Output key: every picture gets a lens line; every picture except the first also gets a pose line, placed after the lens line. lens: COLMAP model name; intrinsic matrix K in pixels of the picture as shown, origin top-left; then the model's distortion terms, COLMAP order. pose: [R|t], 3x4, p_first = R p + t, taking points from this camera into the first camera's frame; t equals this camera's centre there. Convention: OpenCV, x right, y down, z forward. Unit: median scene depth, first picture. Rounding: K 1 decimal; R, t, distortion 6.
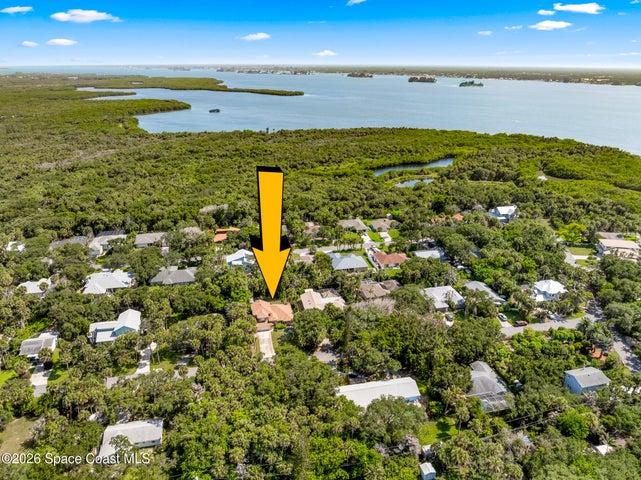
lens RADIAL K [[455.7, 0, 320.5], [0, 455.7, 240.0], [0, 0, 1]] dist [-0.037557, 0.002603]
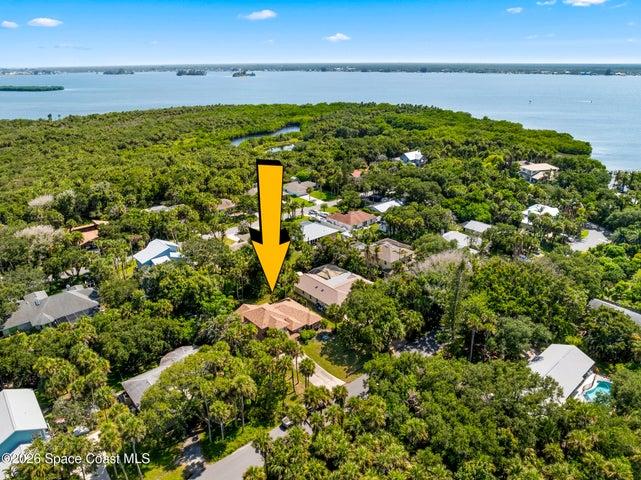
lens RADIAL K [[455.7, 0, 320.5], [0, 455.7, 240.0], [0, 0, 1]] dist [-0.037557, 0.002603]
pose [[0.875120, -0.184187, 0.447481, -0.136886], [0.185901, 0.981732, 0.040531, 0.020560], [-0.446772, 0.047718, 0.893374, 0.199173]]
